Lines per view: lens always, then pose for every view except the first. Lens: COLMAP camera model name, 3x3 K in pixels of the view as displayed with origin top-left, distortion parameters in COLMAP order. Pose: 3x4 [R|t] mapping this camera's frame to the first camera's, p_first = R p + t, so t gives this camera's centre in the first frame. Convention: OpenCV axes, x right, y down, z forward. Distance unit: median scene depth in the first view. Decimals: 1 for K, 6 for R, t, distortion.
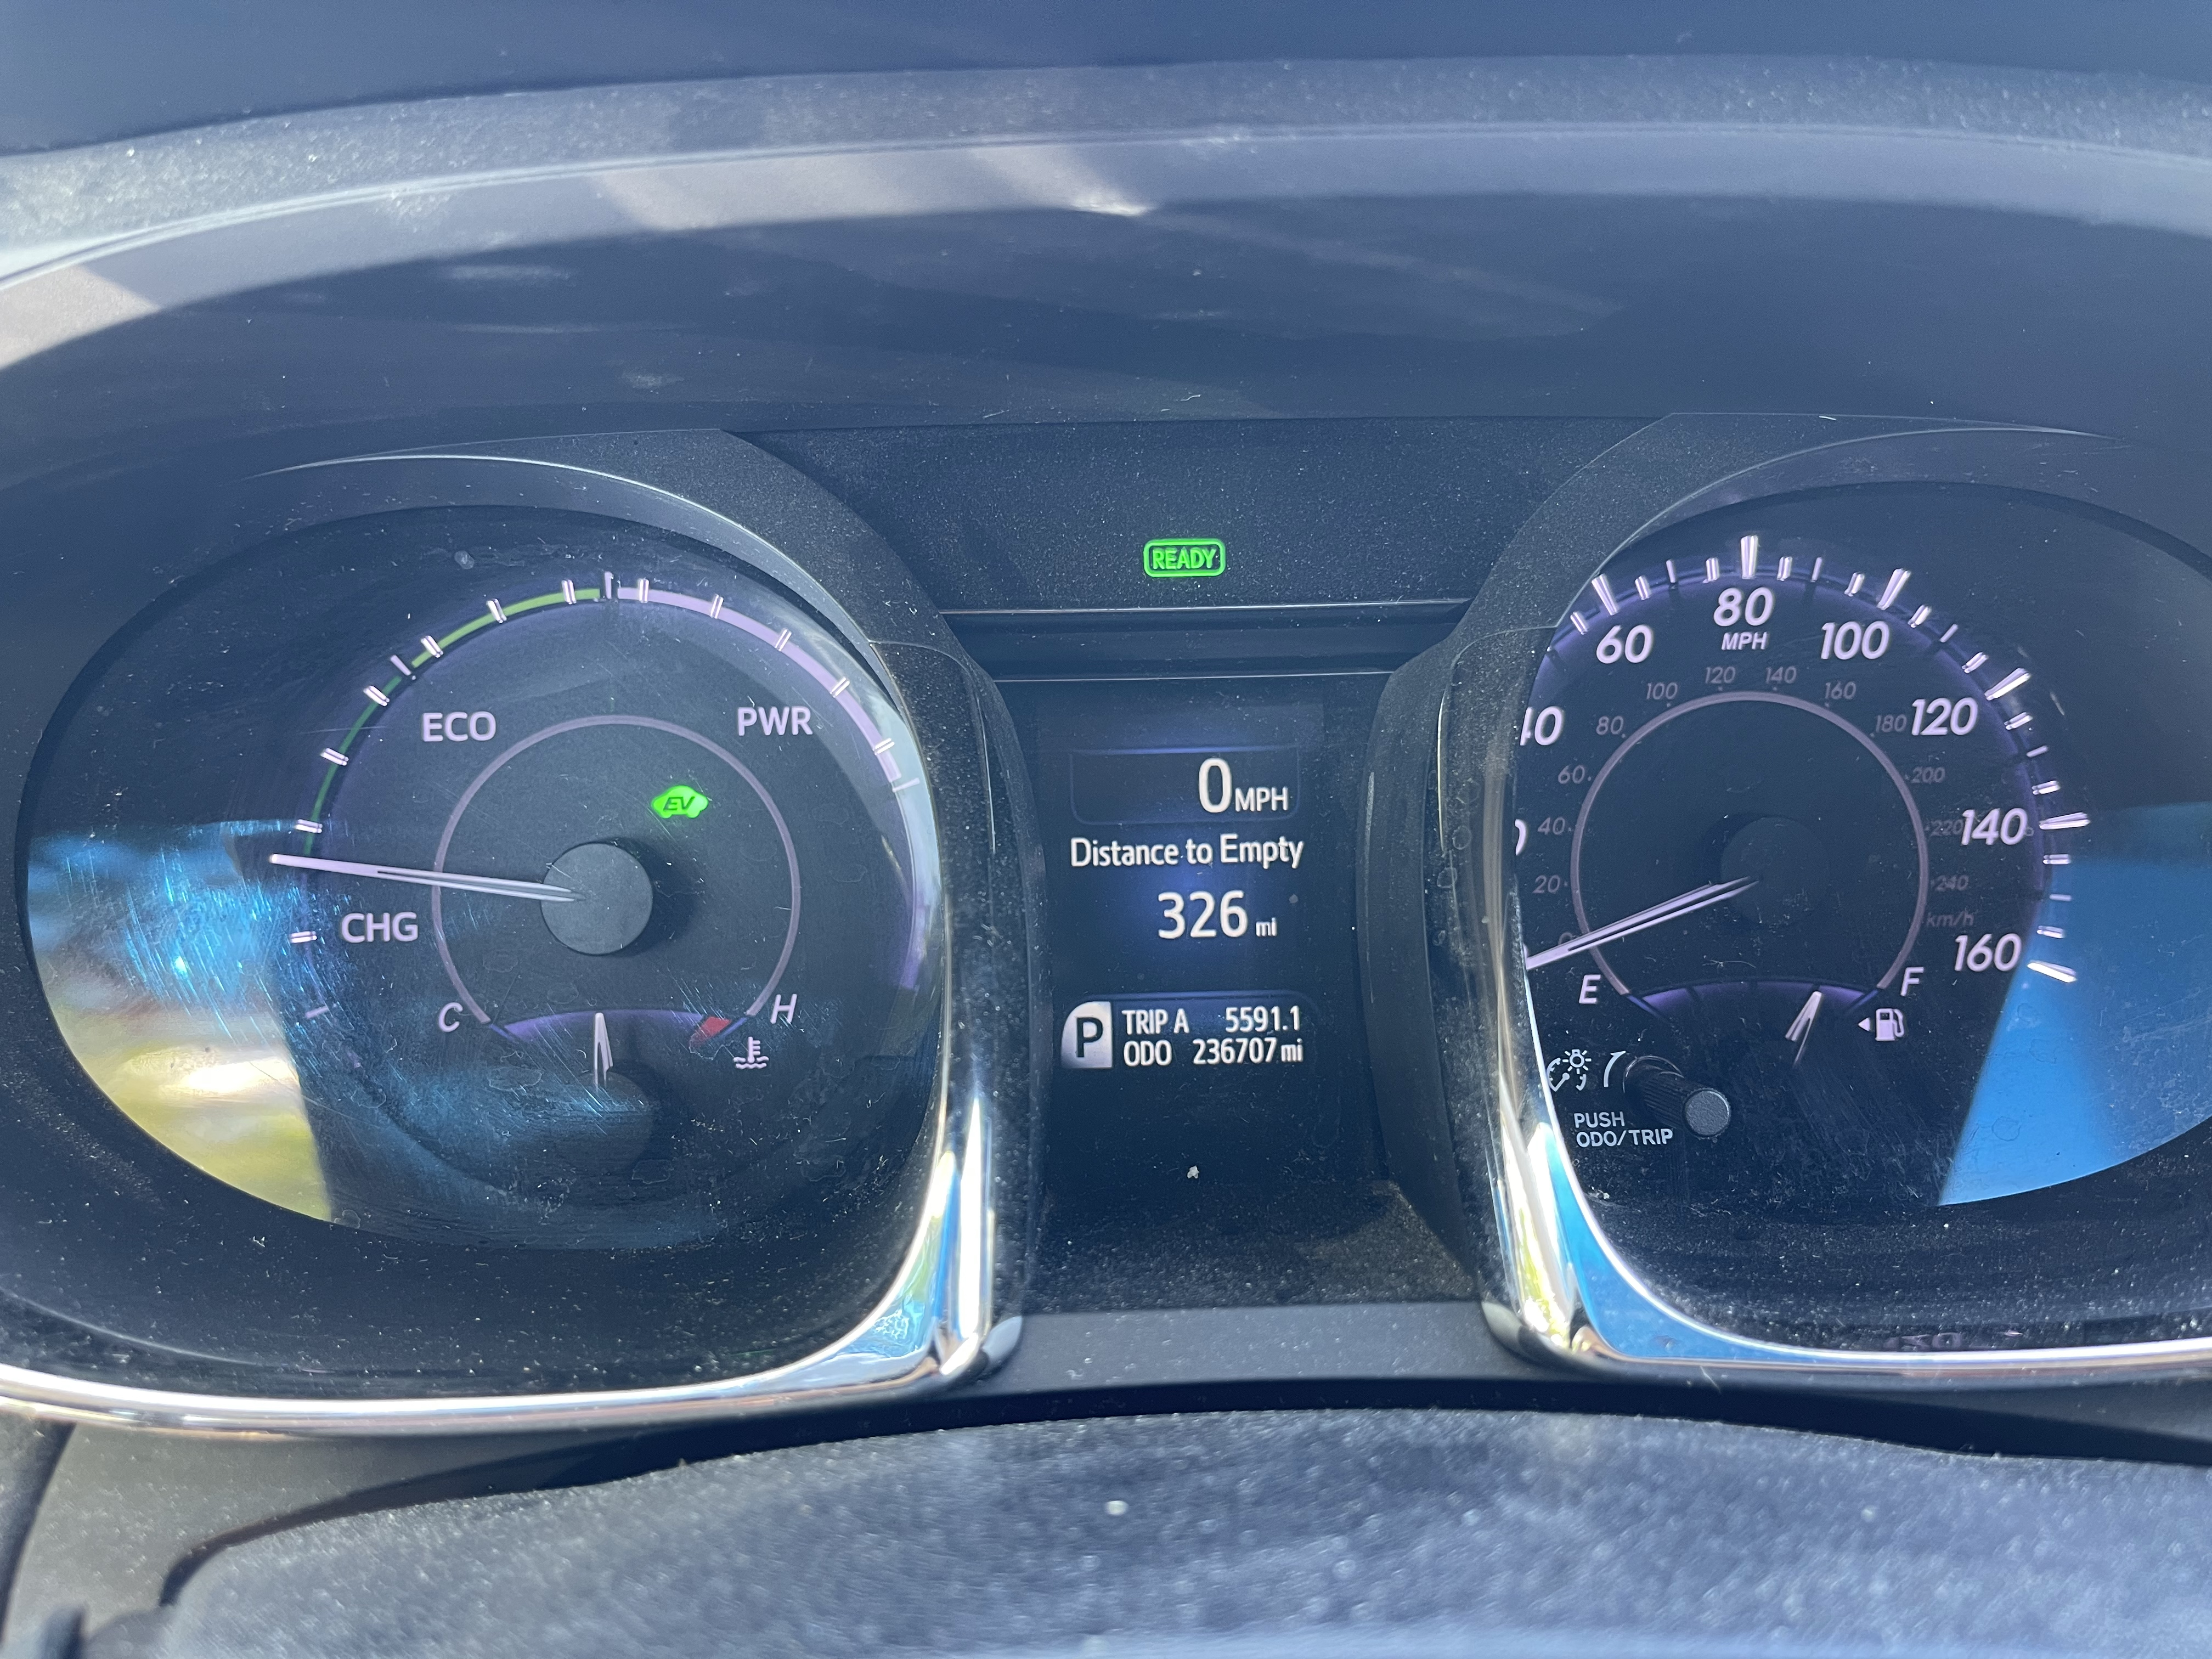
lens RADIAL K [[1691.0, 0, 1103.5], [0, 1691.0, 845.1], [0, 0, 1]] dist [0.057750, -0.085734]
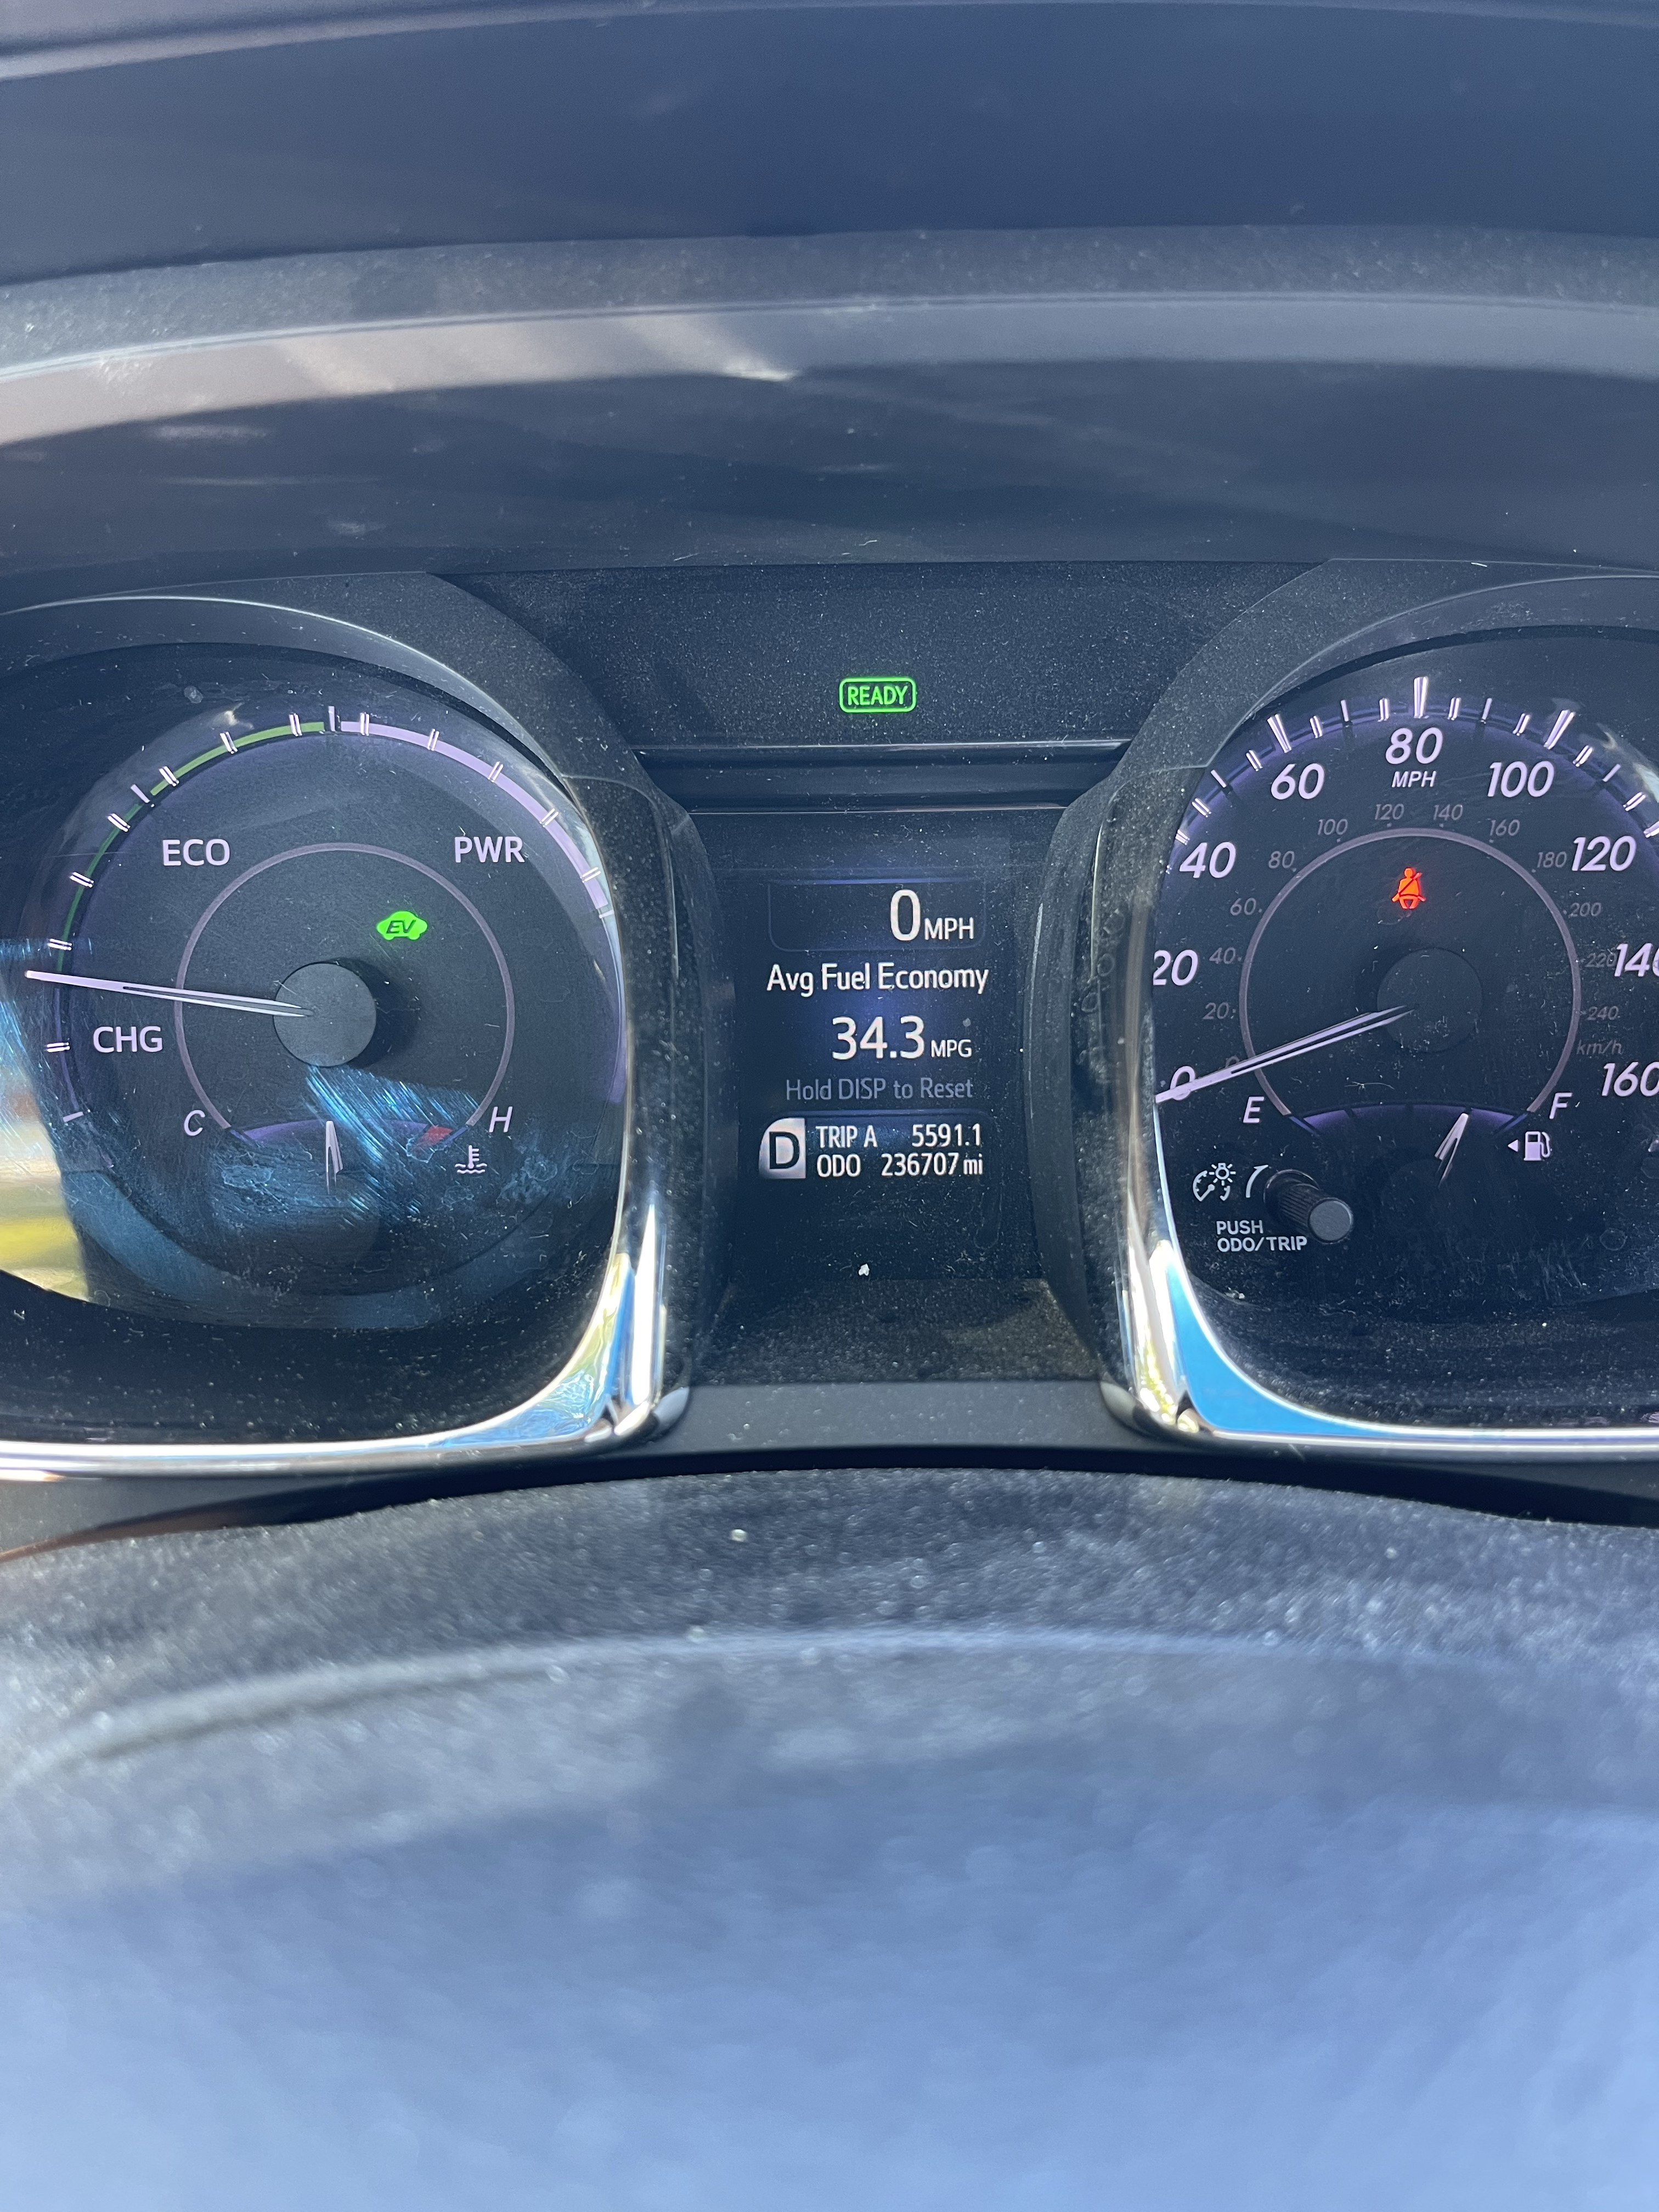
lens RADIAL K [[1691.0, 0, 831.0], [0, 1691.0, 1122.3], [0, 0, 1]] dist [0.057750, -0.085734]
pose [[0.999585, 0.011837, -0.026265, 0.066464], [-0.009511, 0.996166, 0.086969, 0.003287], [0.027194, -0.086683, 0.995865, -0.091333]]
